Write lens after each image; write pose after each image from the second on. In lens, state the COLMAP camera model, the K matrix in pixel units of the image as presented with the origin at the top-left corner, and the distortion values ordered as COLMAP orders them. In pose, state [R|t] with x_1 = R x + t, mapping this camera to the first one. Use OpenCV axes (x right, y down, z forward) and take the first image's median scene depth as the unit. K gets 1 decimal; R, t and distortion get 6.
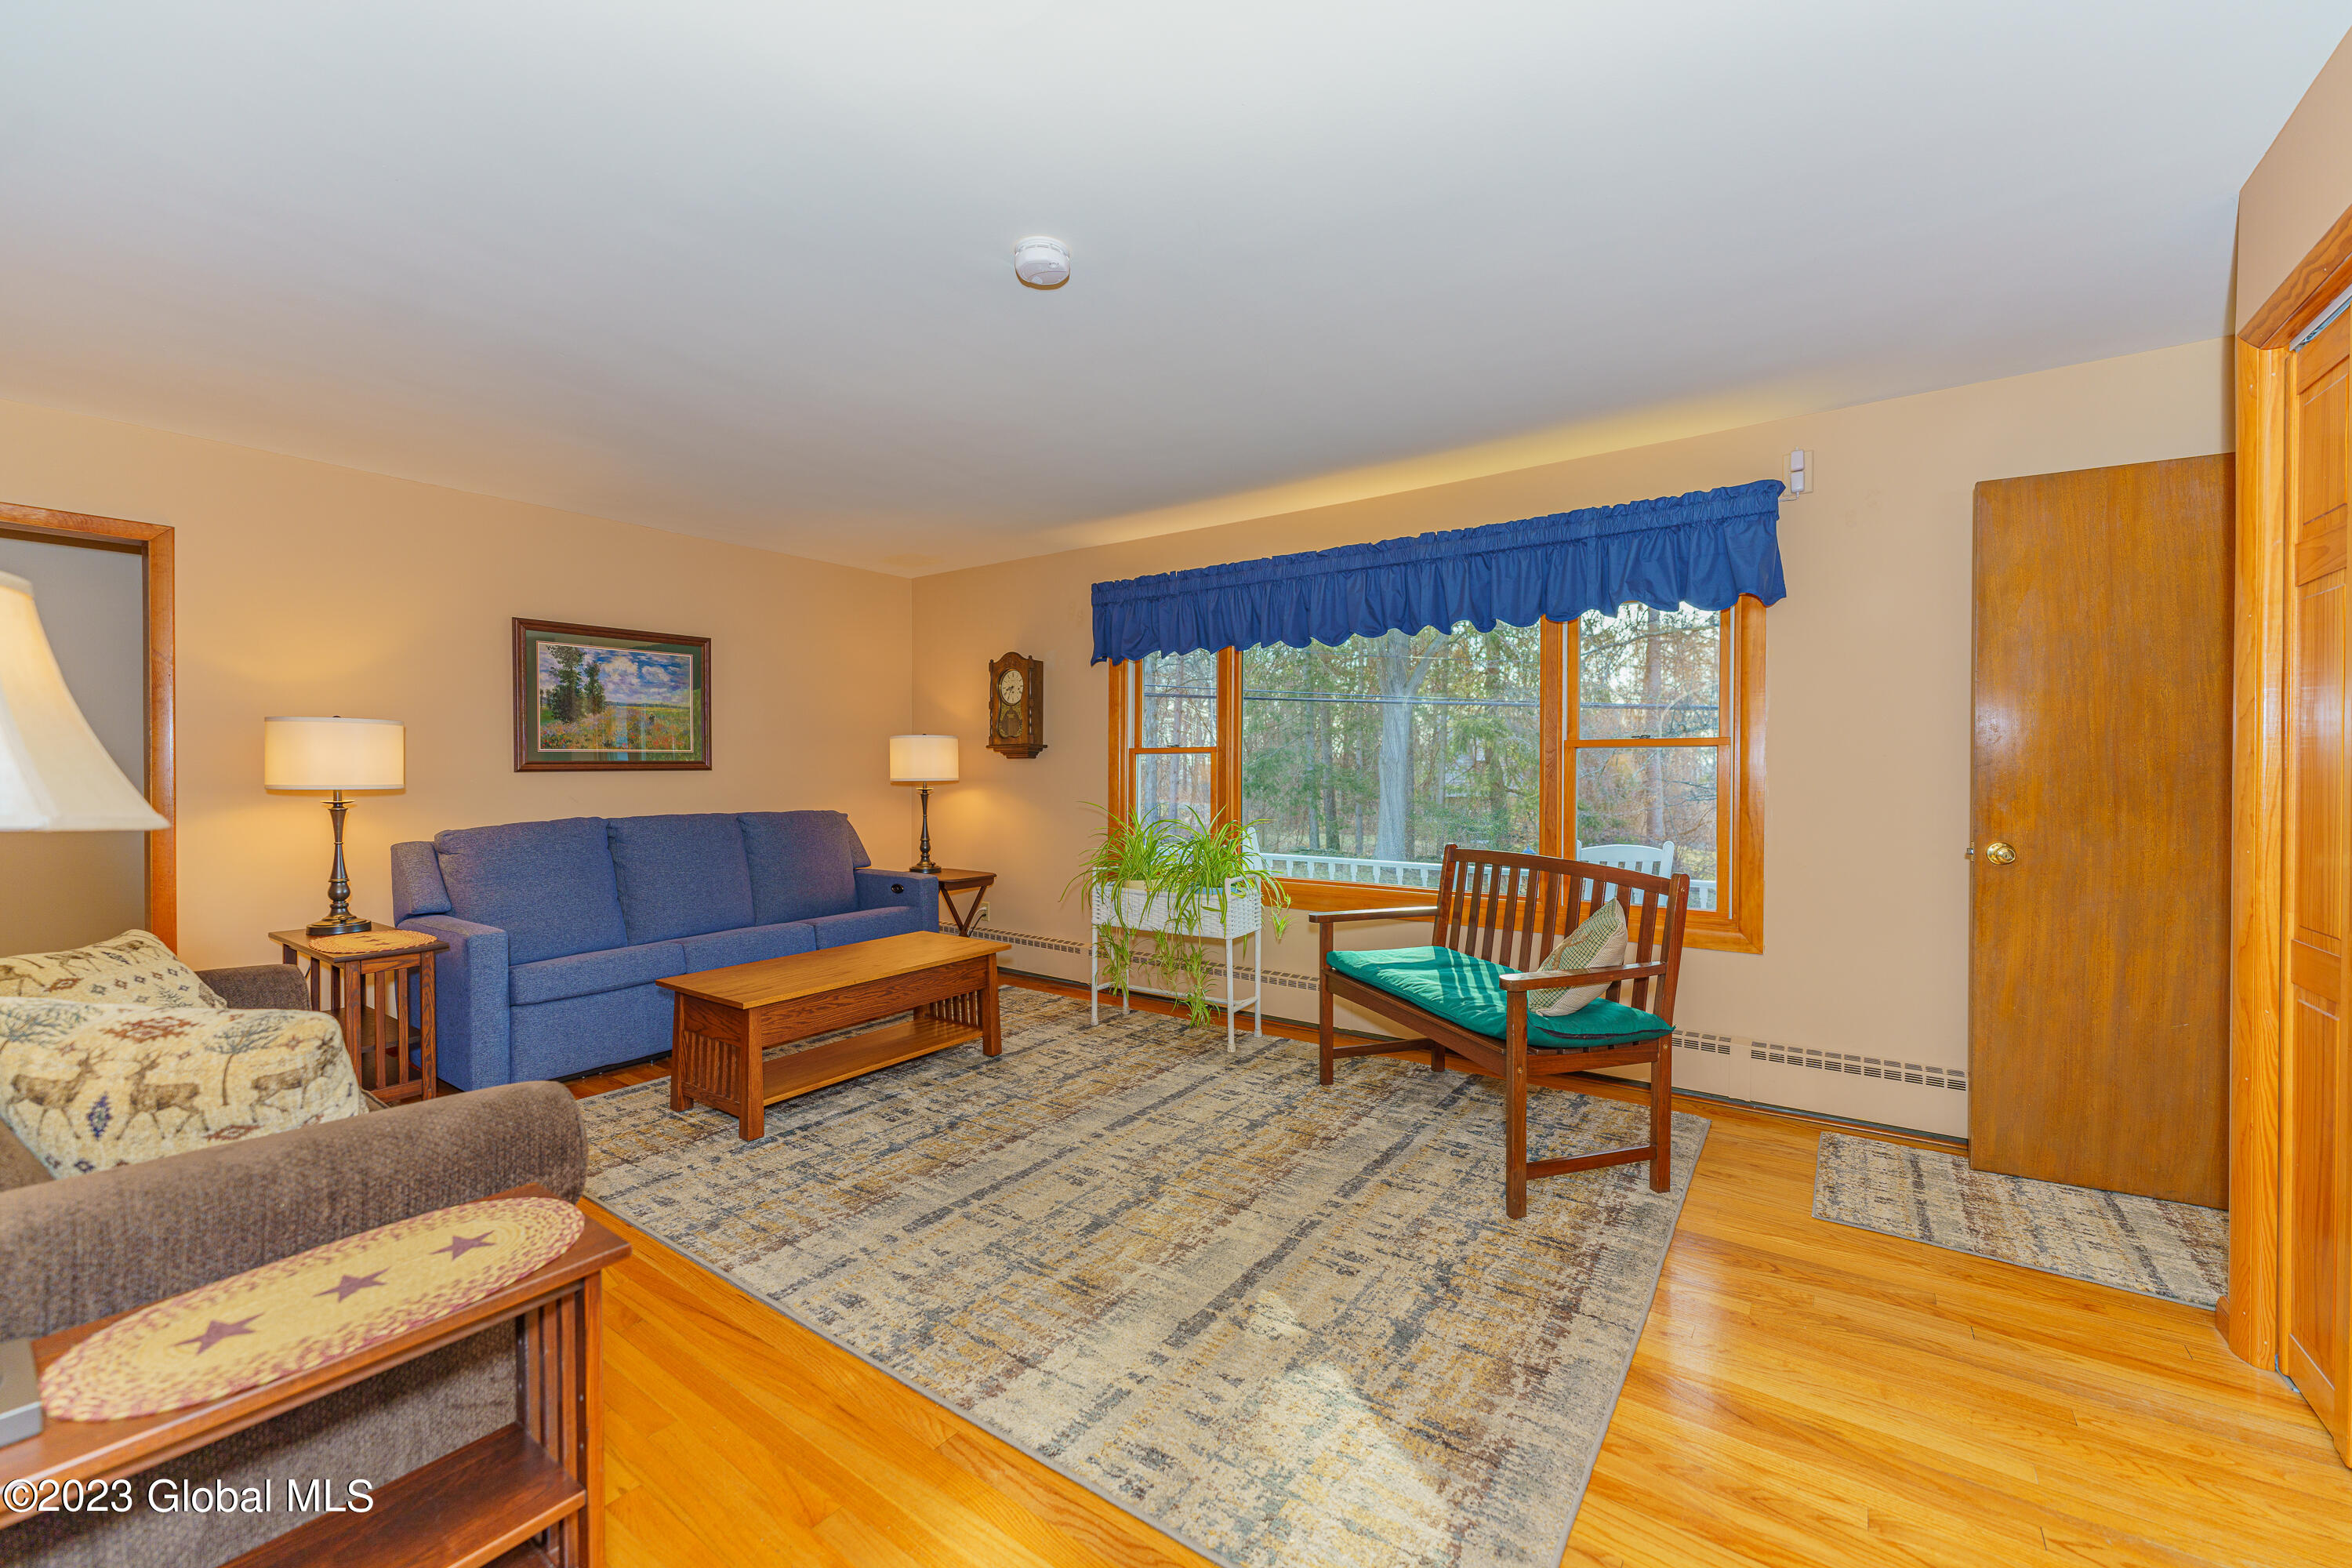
lens RADIAL K [[942.1, 0, 1173.3], [0, 942.1, 786.2], [0, 0, 1]] dist [0.002486, -0.000025]
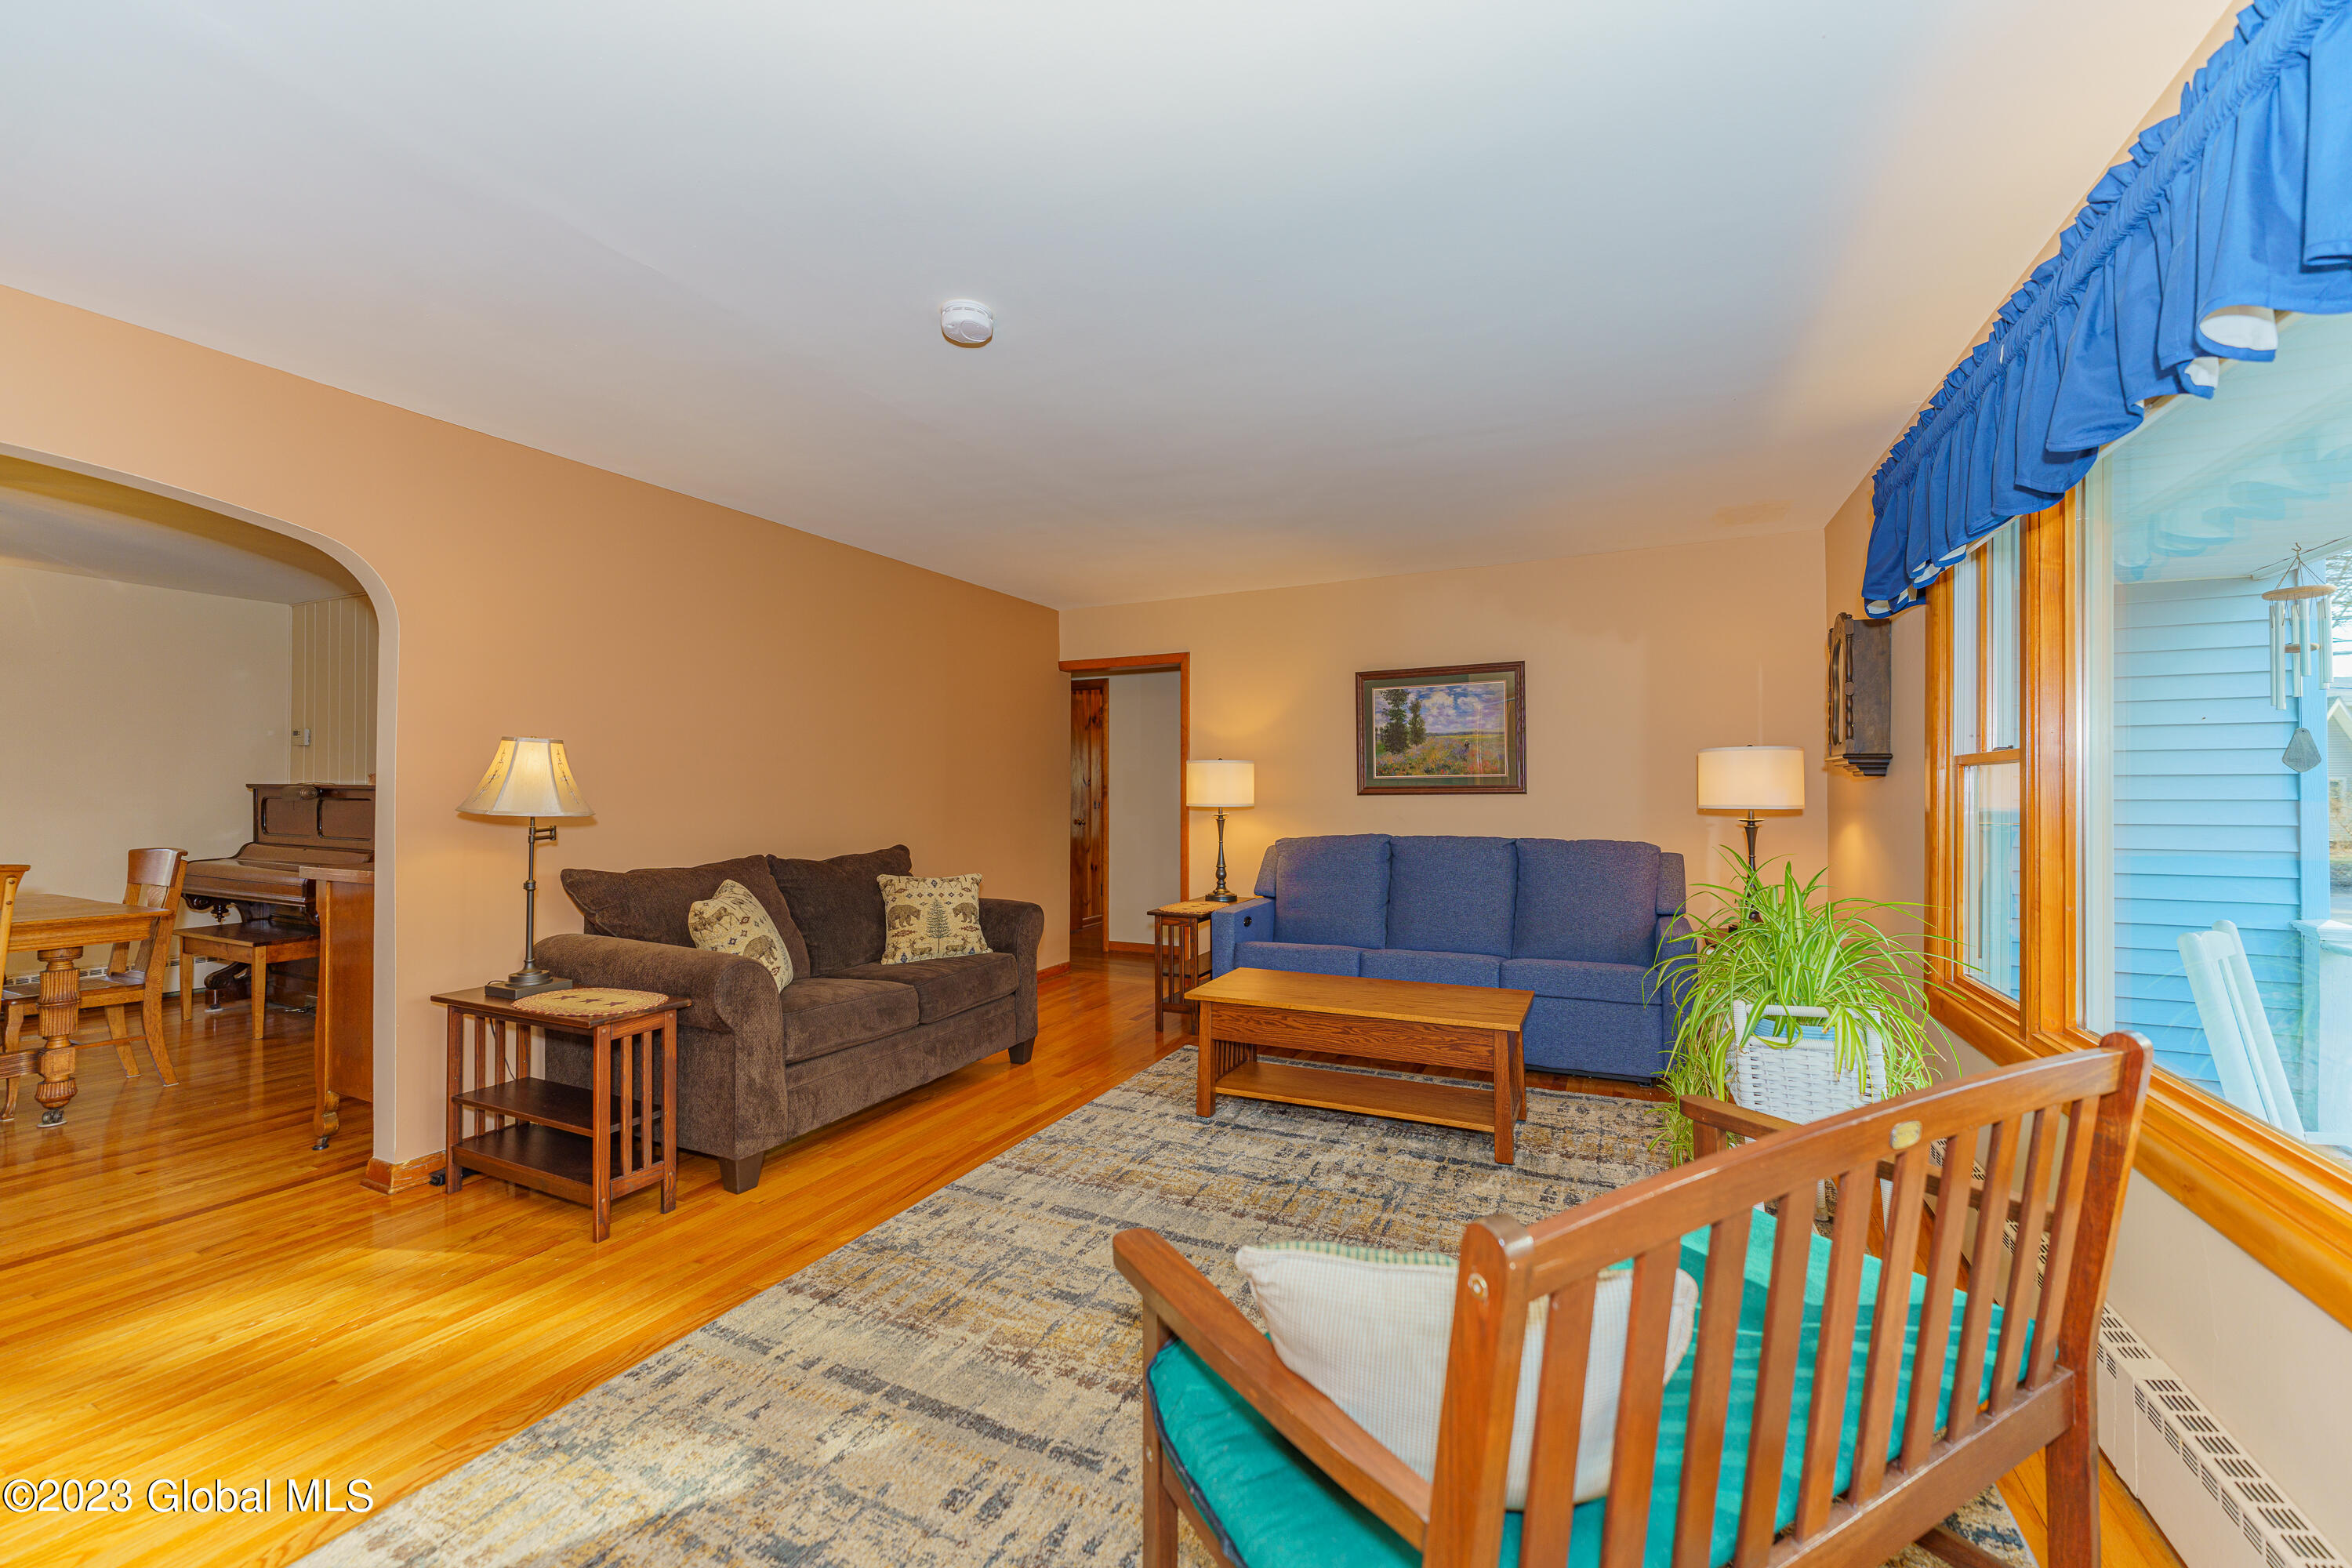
lens RADIAL K [[942.1, 0, 1173.7], [0, 942.1, 782.2], [0, 0, 1]] dist [0.002486, -0.000025]
pose [[0.163482, -0.009928, -0.986496, 0.587945], [-0.016953, 0.999773, -0.012871, -0.014590], [0.986401, 0.018828, 0.163277, 0.660522]]
